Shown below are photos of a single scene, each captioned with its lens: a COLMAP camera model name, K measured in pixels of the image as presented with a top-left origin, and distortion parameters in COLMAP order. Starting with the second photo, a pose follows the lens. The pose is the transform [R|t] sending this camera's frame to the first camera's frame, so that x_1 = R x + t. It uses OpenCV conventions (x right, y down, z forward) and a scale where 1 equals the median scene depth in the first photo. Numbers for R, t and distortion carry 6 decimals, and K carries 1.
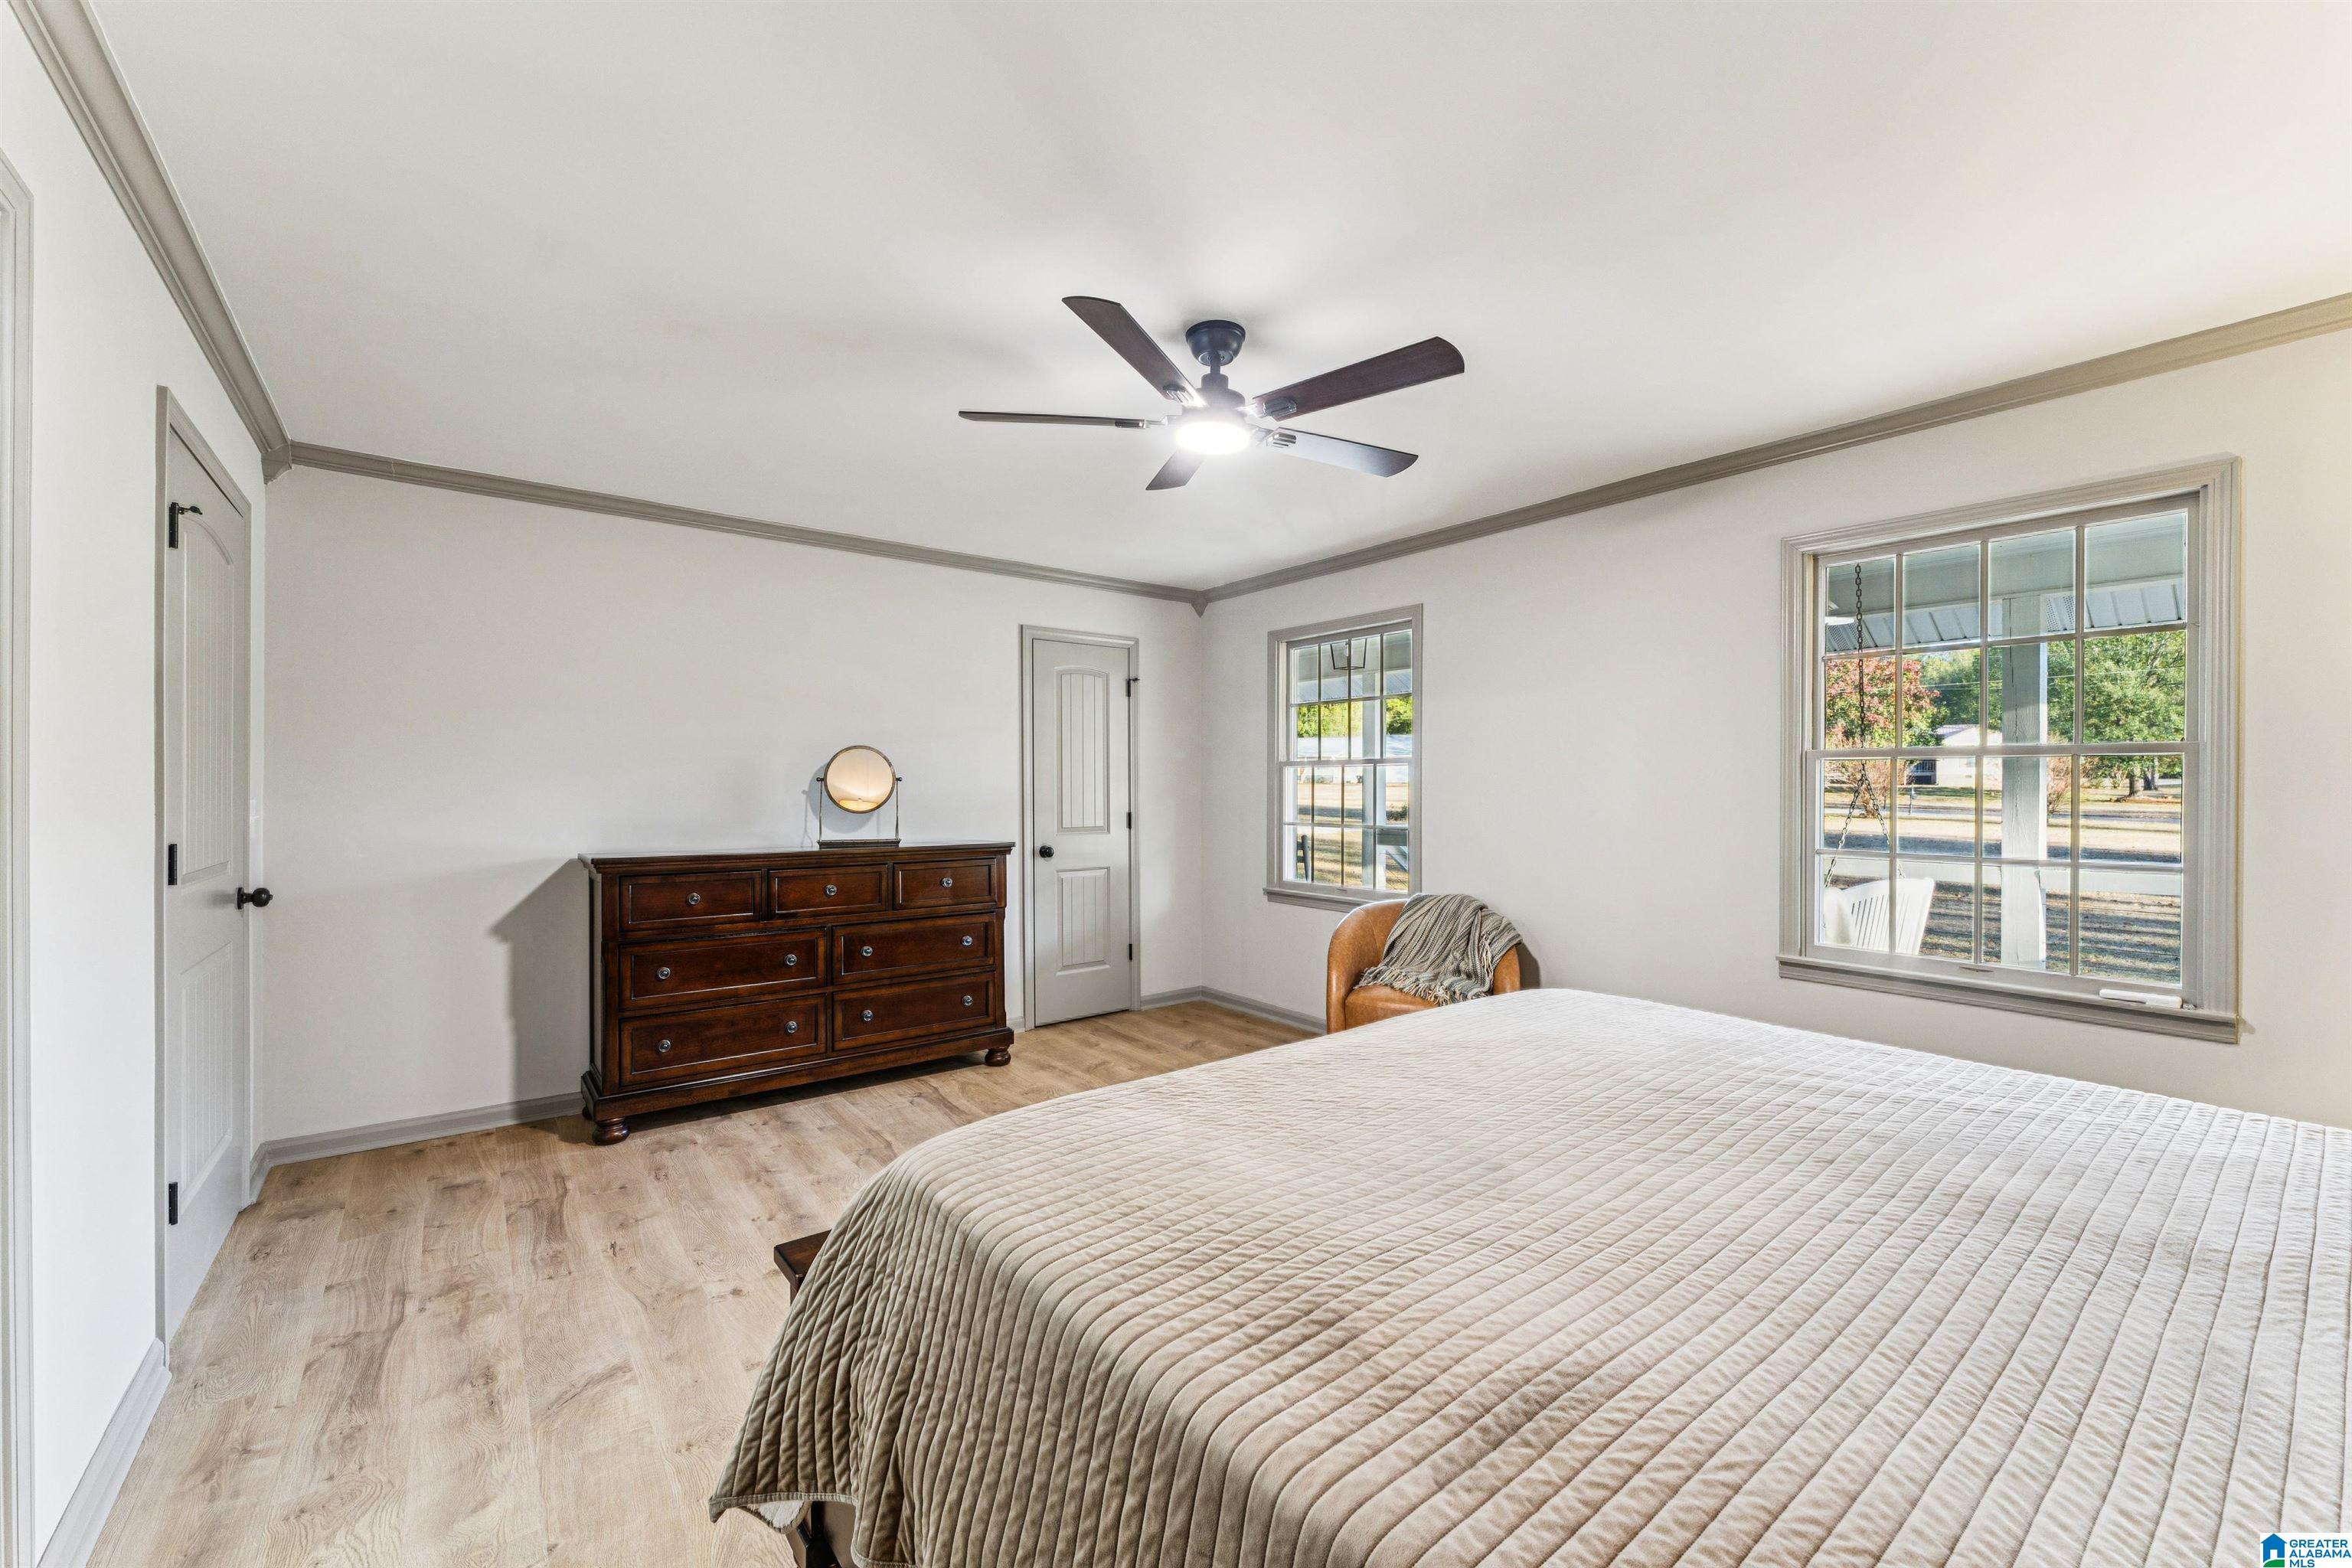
lens RADIAL K [[948.1, 0, 1171.8], [0, 948.1, 788.0], [0, 0, 1]] dist [-0.003809, 0.000262]
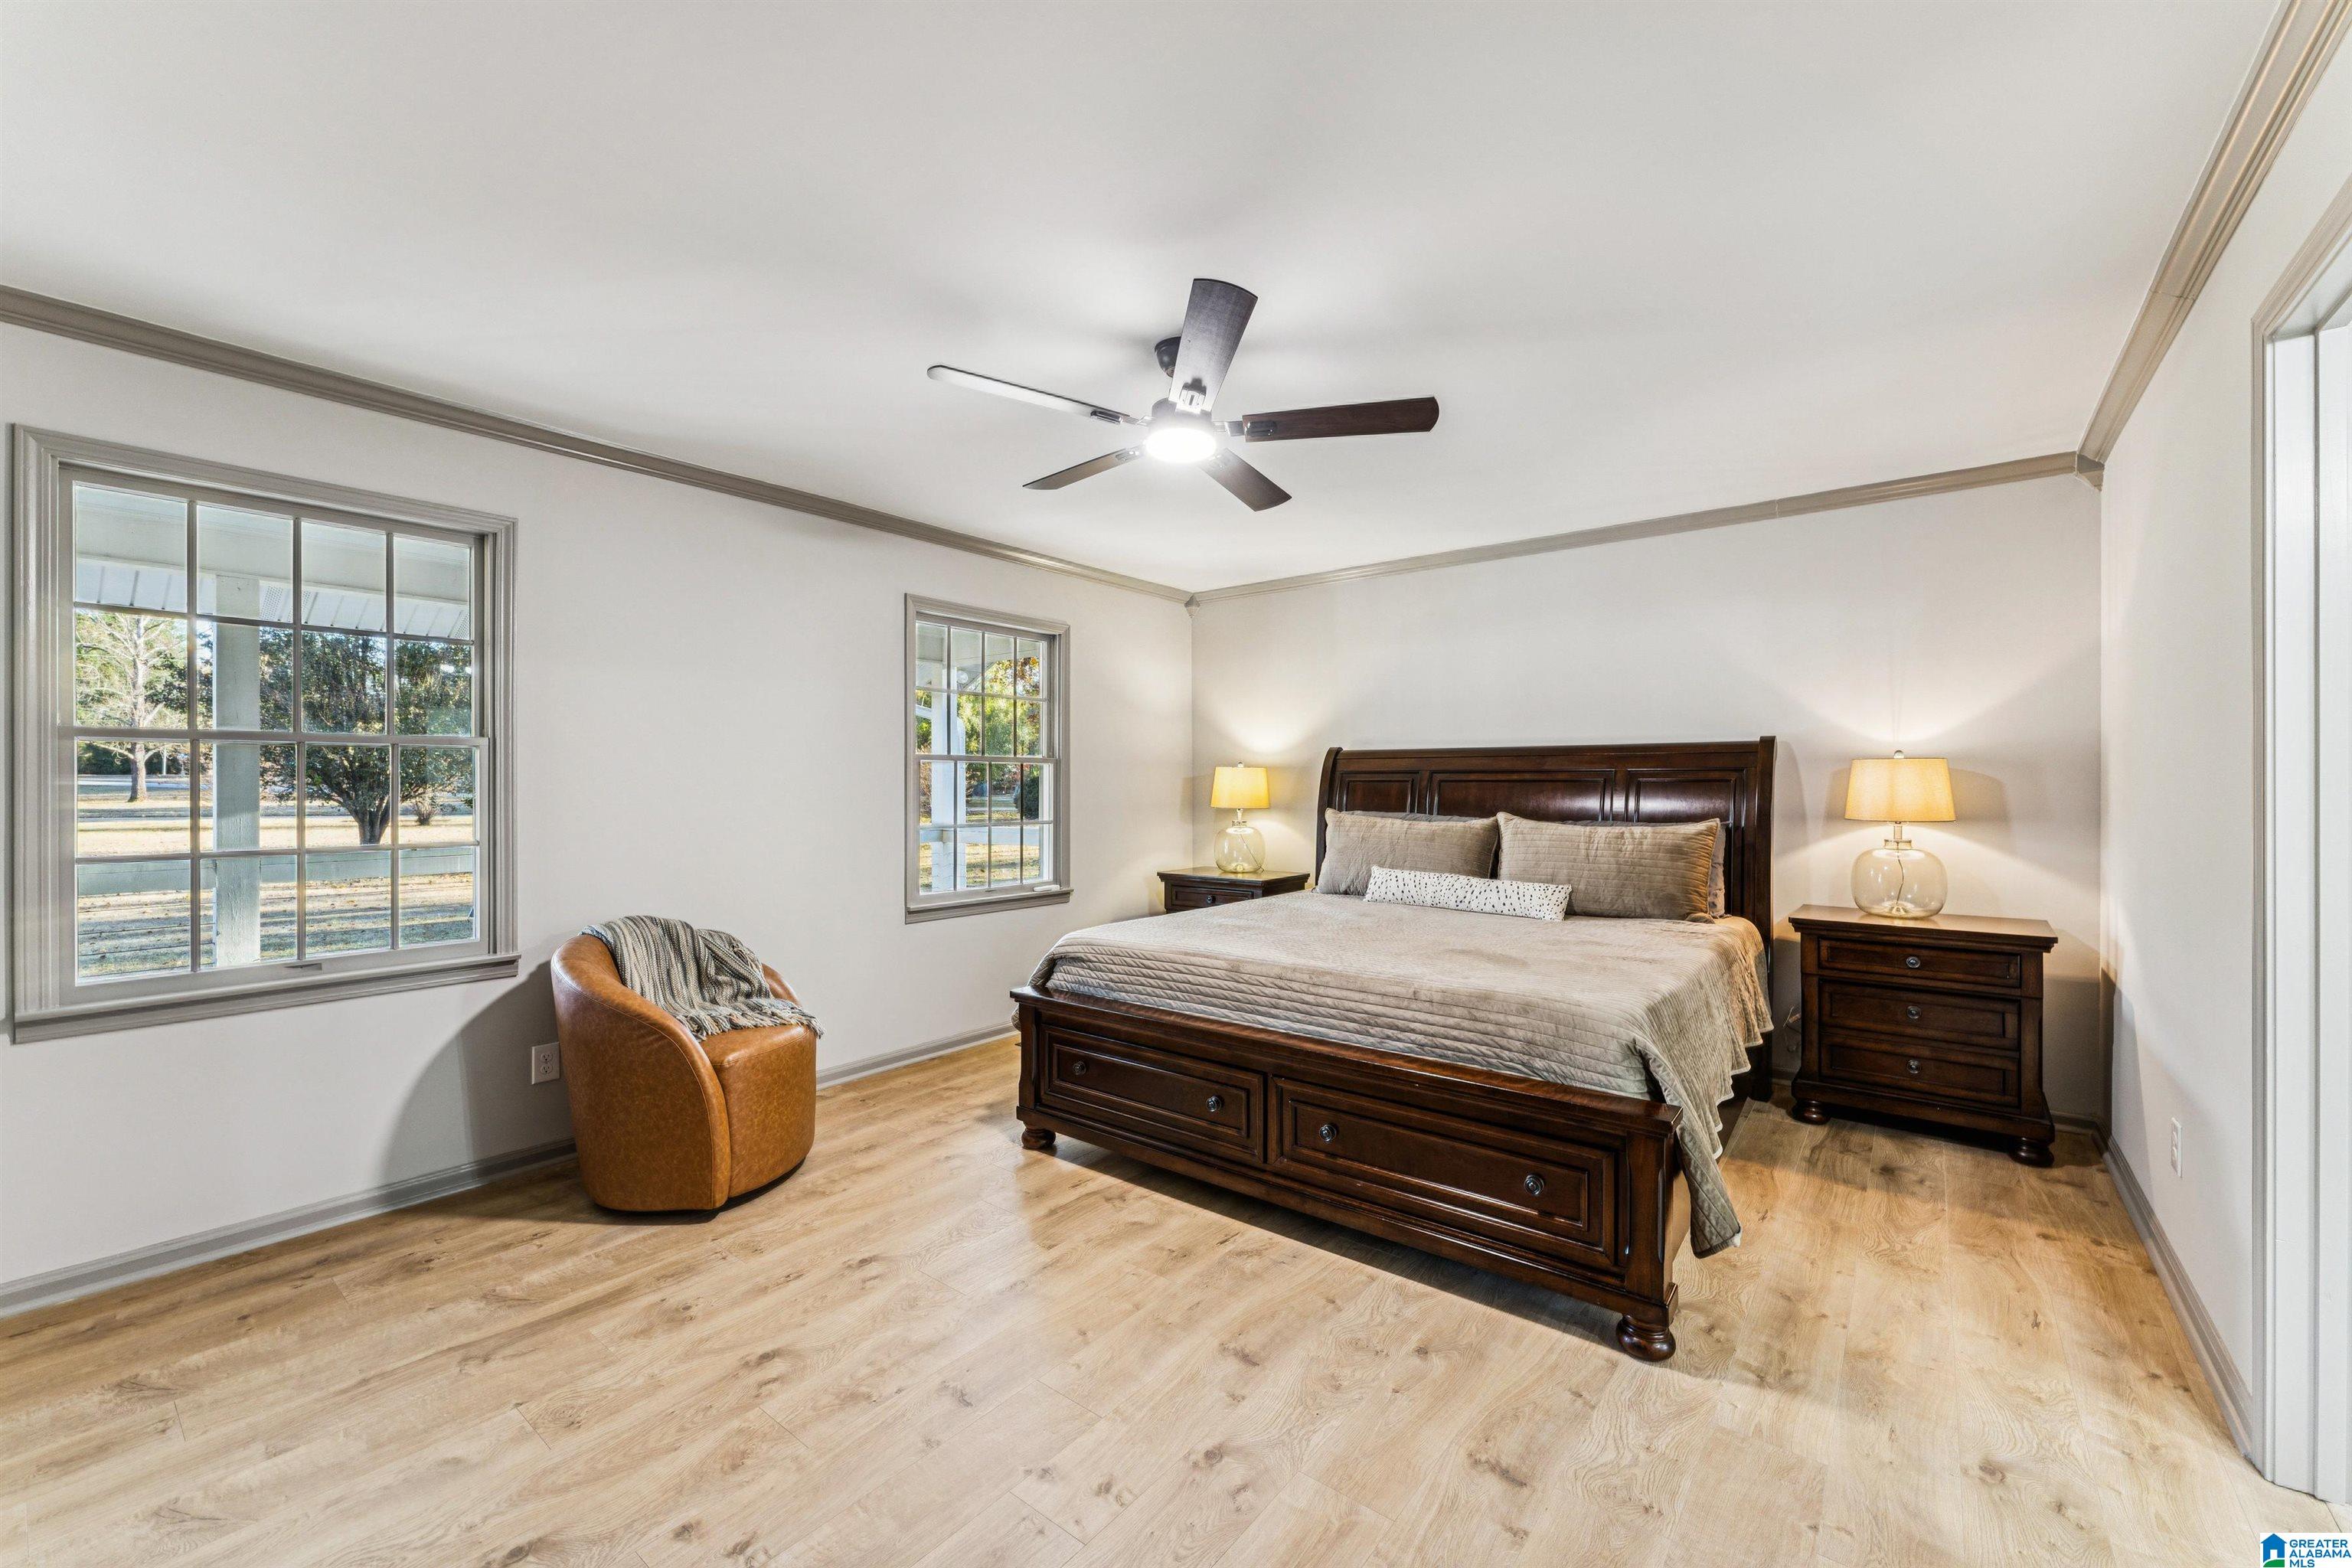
lens RADIAL K [[948.1, 0, 1171.8], [0, 948.1, 788.0], [0, 0, 1]] dist [-0.003809, 0.000262]
pose [[-0.258863, -0.011266, 0.965848, -0.501134], [-0.004665, 0.999935, 0.010413, -0.004891], [-0.965903, -0.001810, -0.258898, 0.665072]]
